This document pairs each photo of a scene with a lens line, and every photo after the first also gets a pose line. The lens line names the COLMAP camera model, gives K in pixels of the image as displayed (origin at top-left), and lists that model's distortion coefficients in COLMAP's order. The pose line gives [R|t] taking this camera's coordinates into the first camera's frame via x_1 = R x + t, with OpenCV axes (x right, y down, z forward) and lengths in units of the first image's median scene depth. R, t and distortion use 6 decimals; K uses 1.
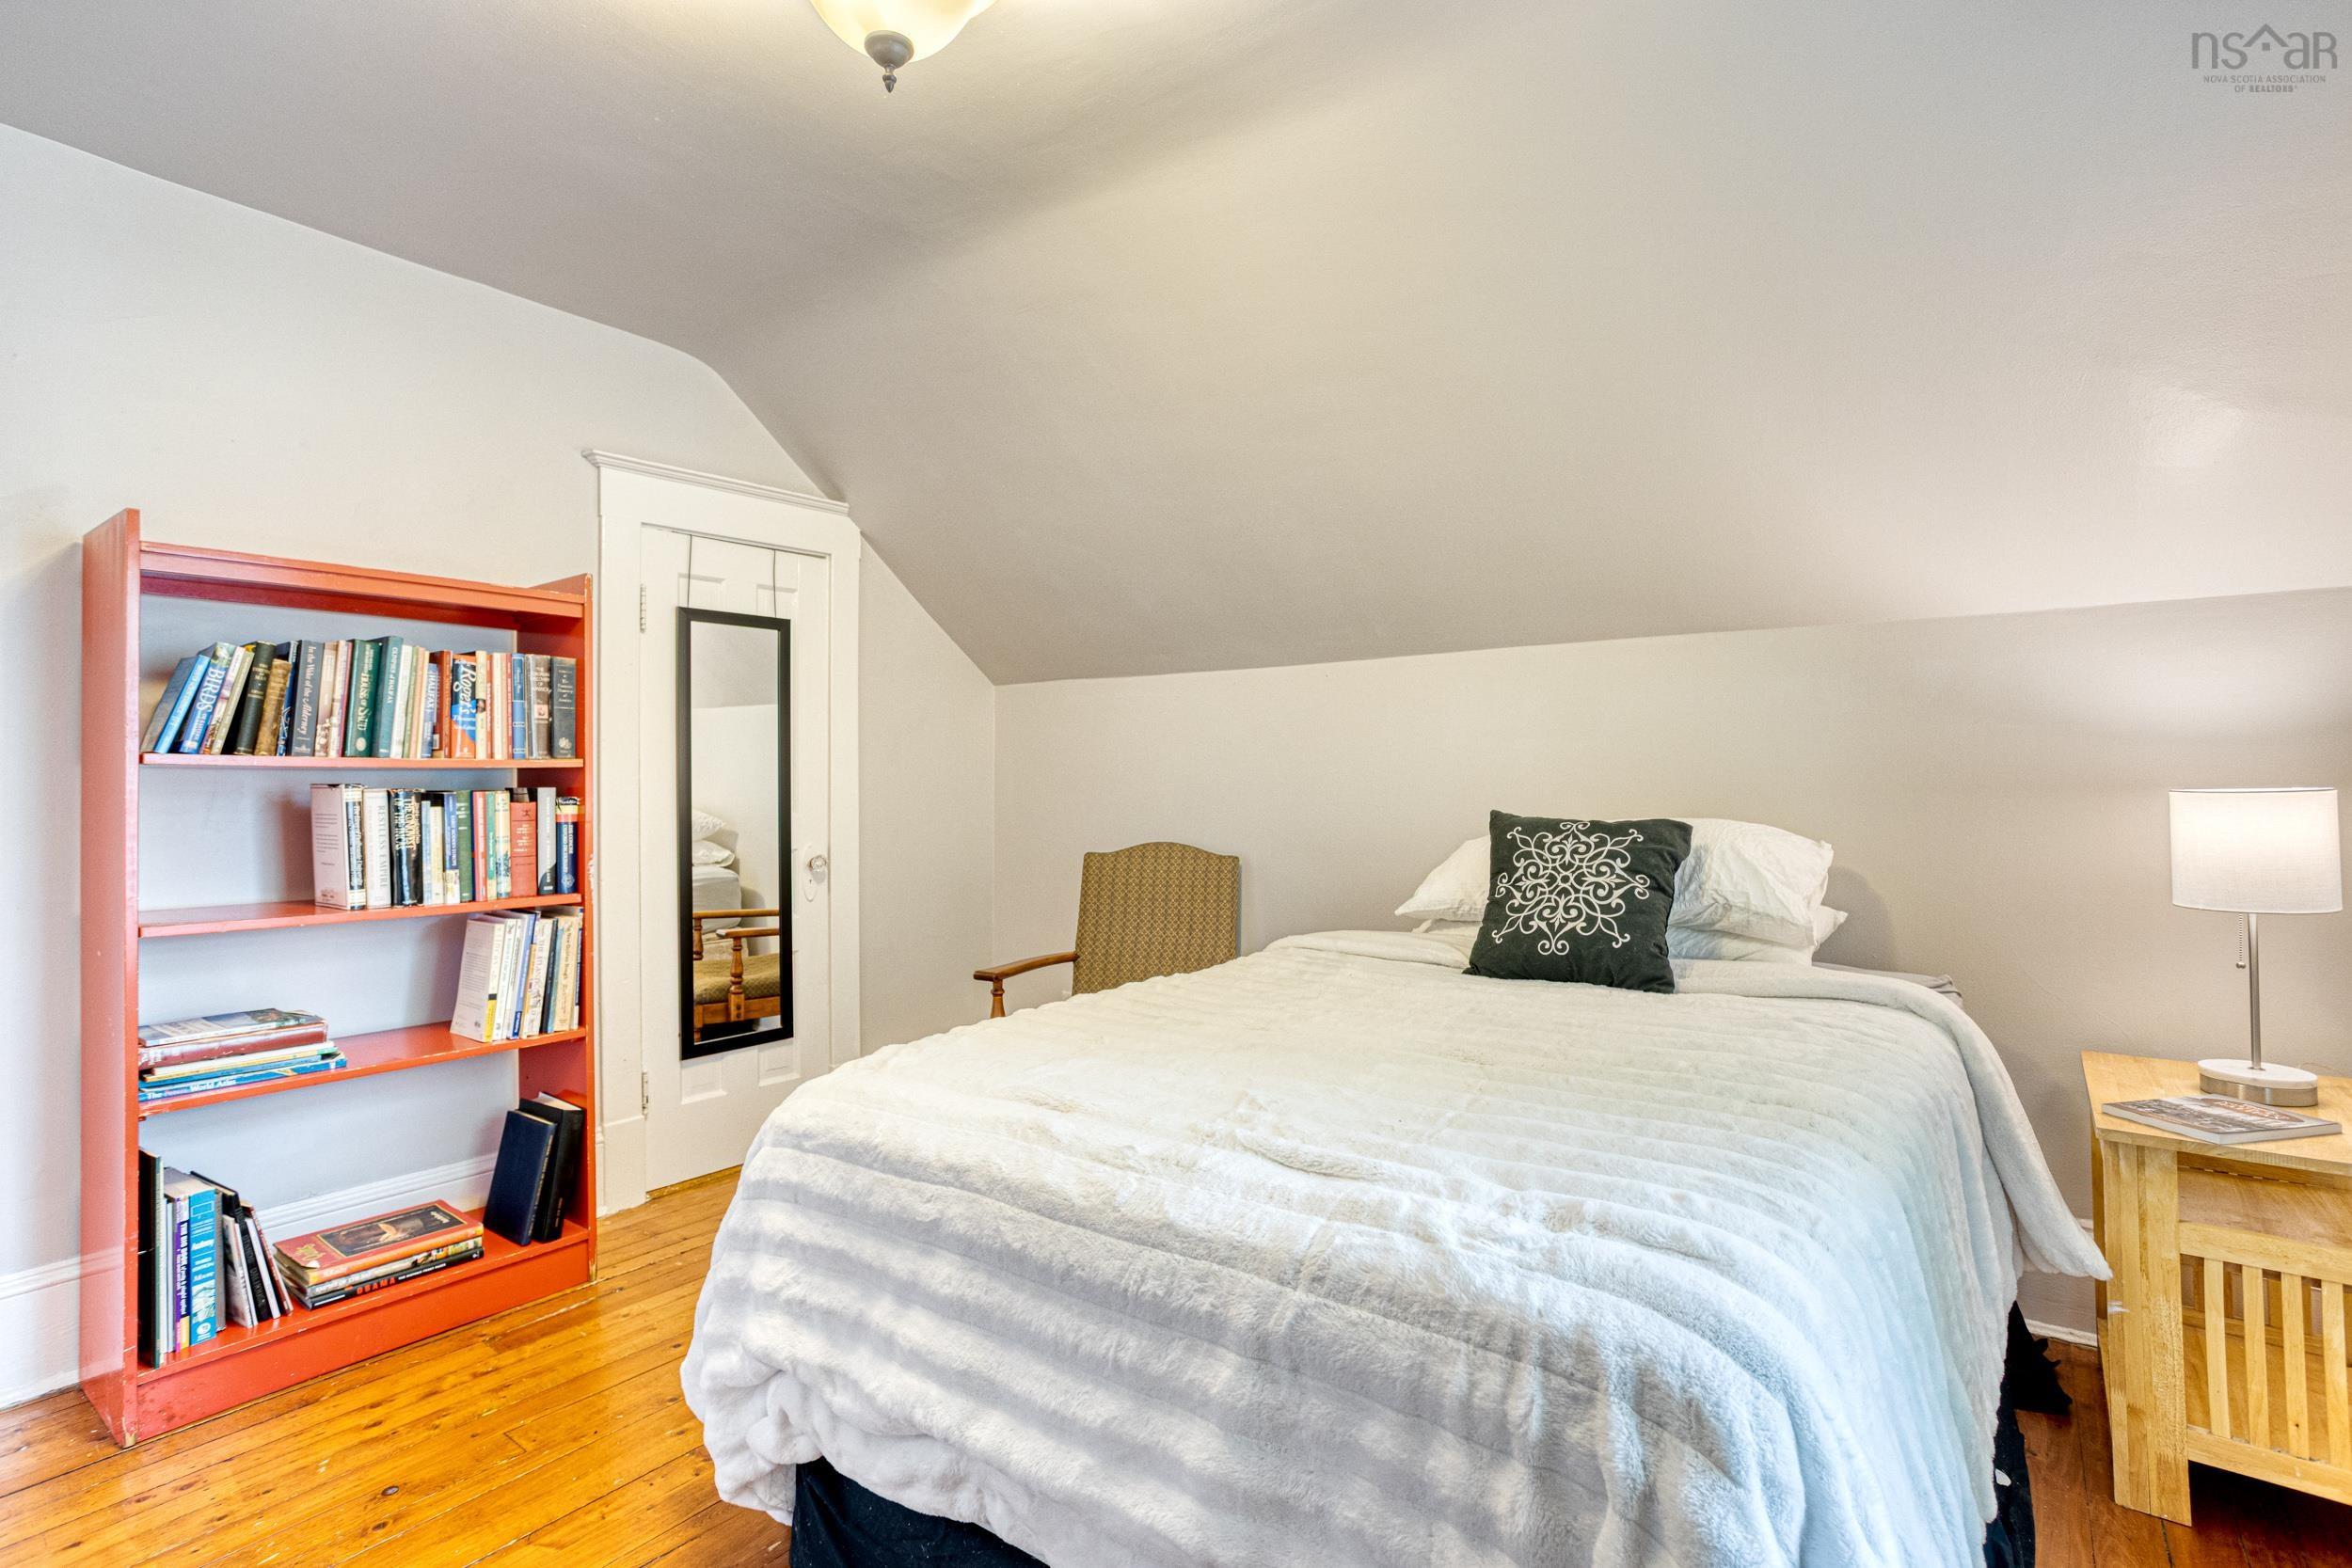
lens RADIAL K [[1133.4, 0, 1170.5], [0, 1133.4, 776.4], [0, 0, 1]] dist [-0.044809, 0.000258]
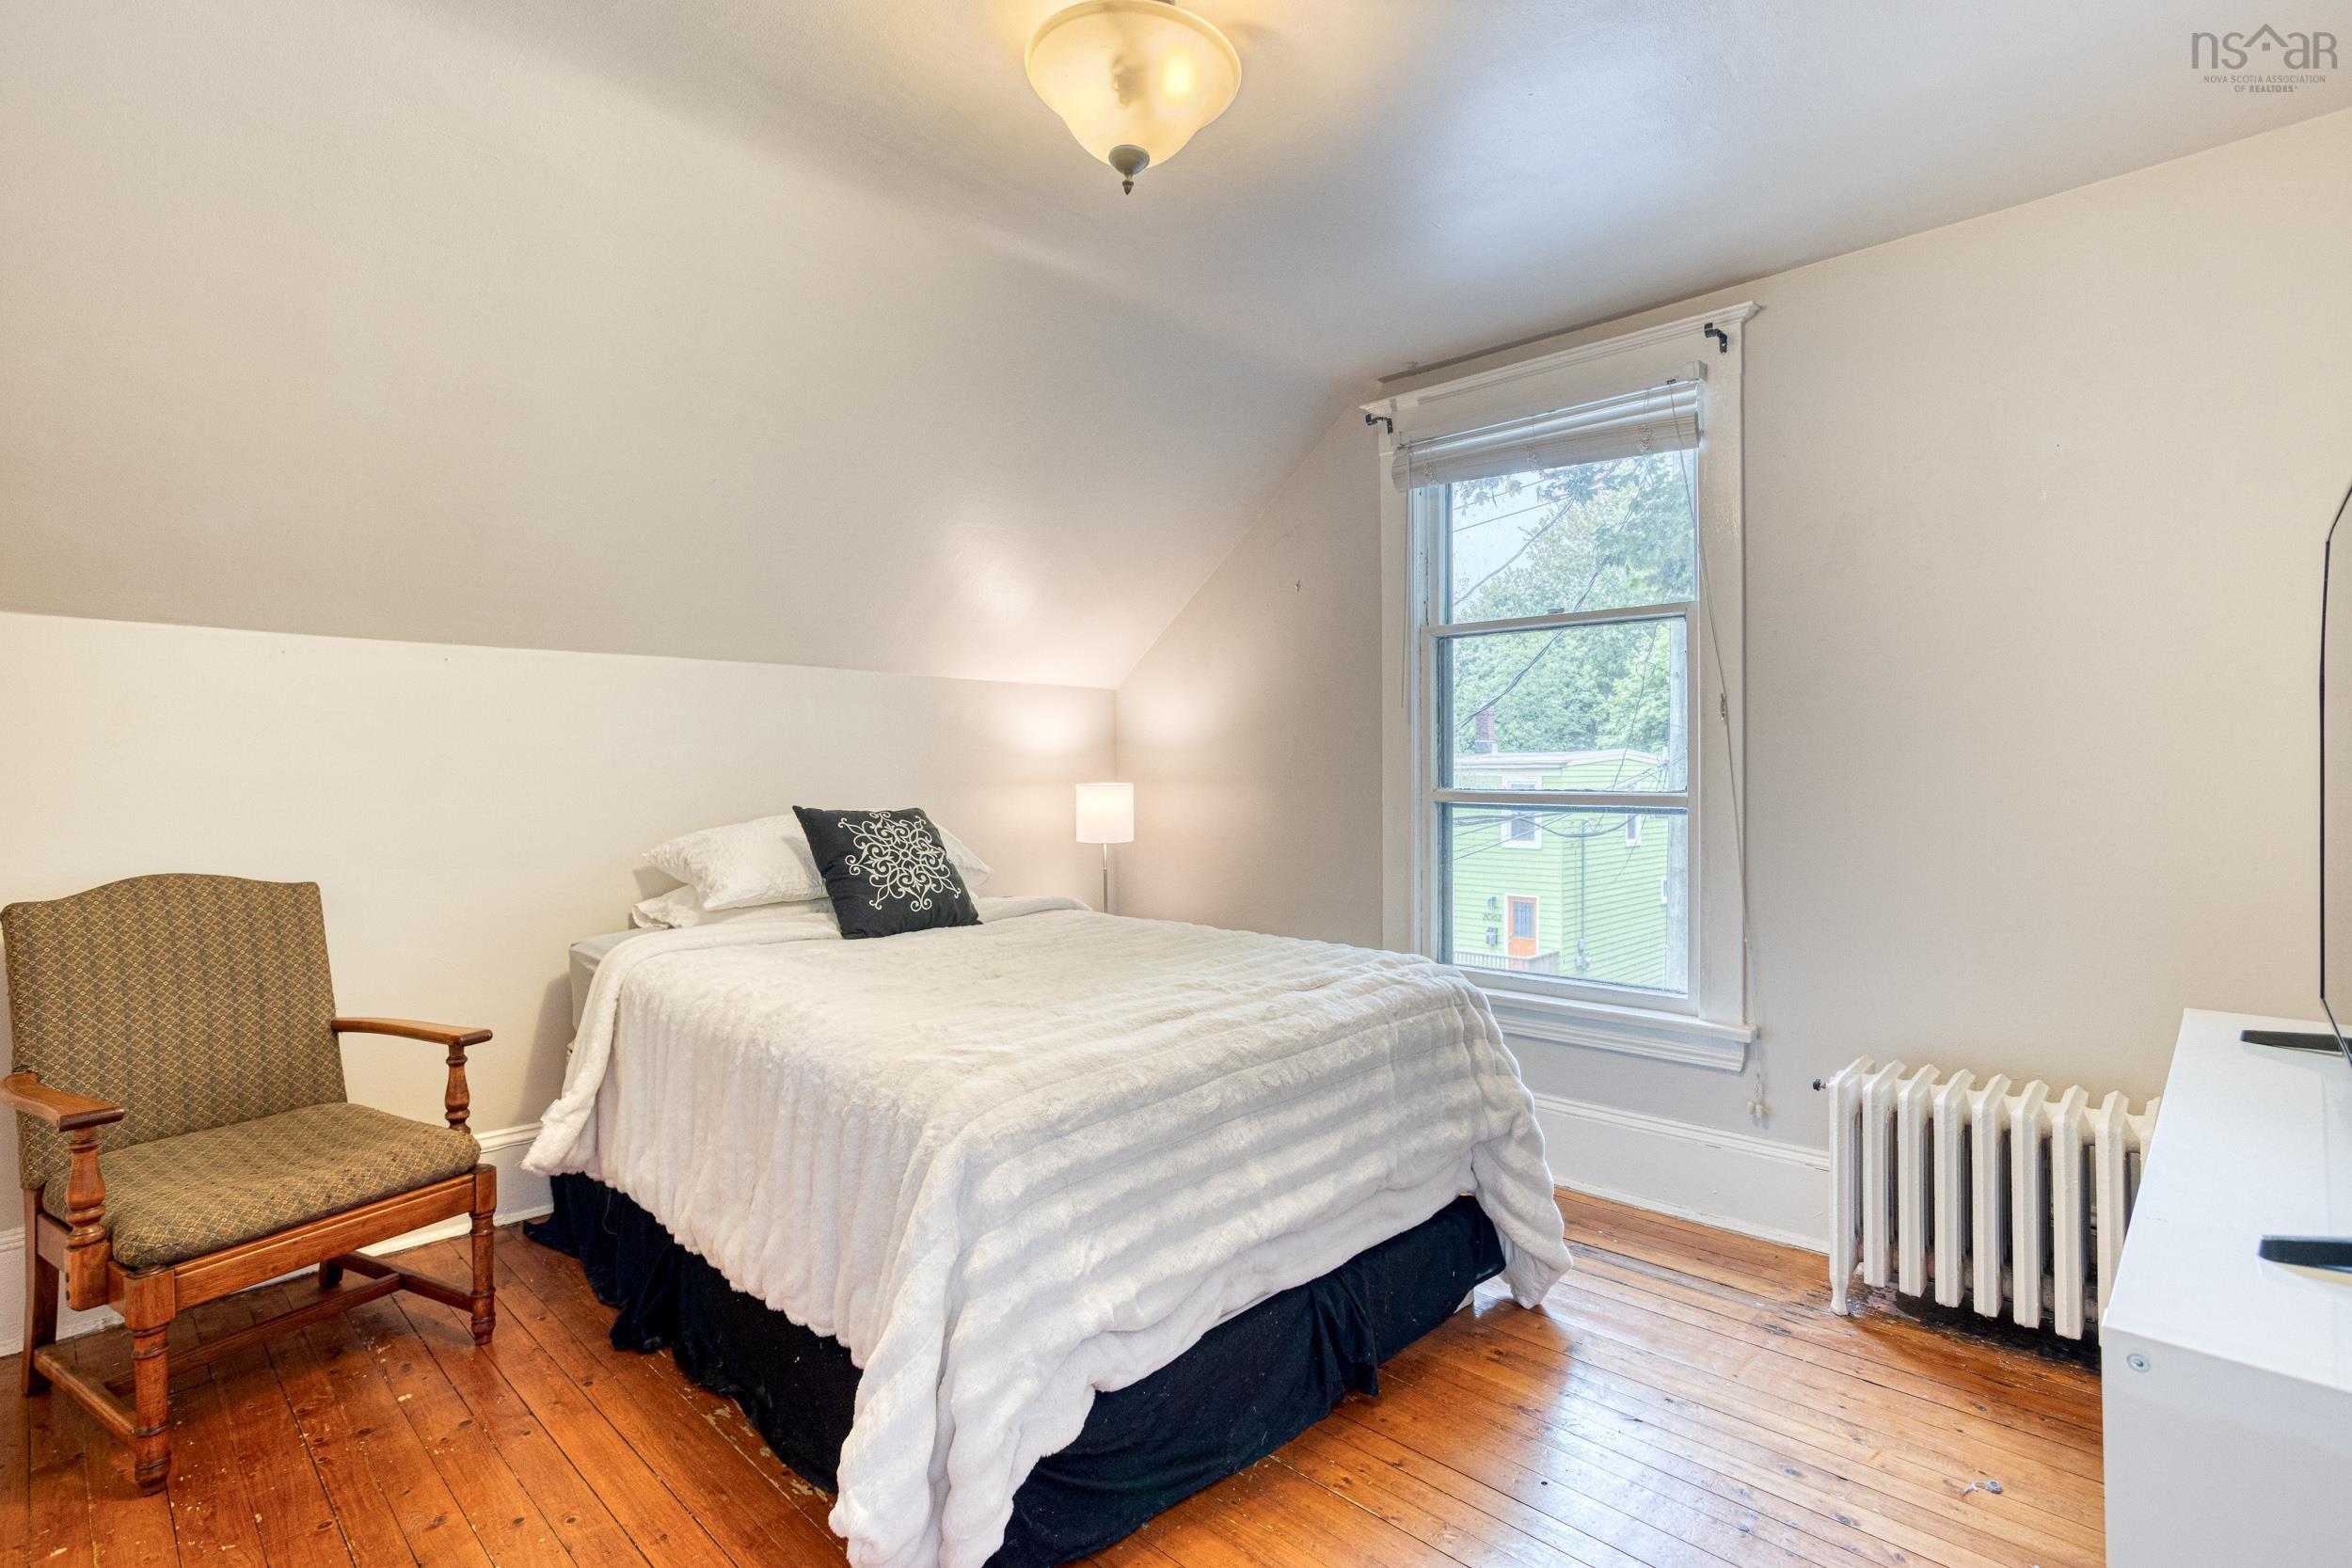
lens RADIAL K [[1133.4, 0, 1170.5], [0, 1133.4, 776.4], [0, 0, 1]] dist [-0.044809, 0.000258]
pose [[0.127936, -0.000311, 0.991782, -1.421888], [0.000719, 1.000000, 0.000220, -0.000821], [-0.991782, 0.000685, 0.127936, 0.804143]]
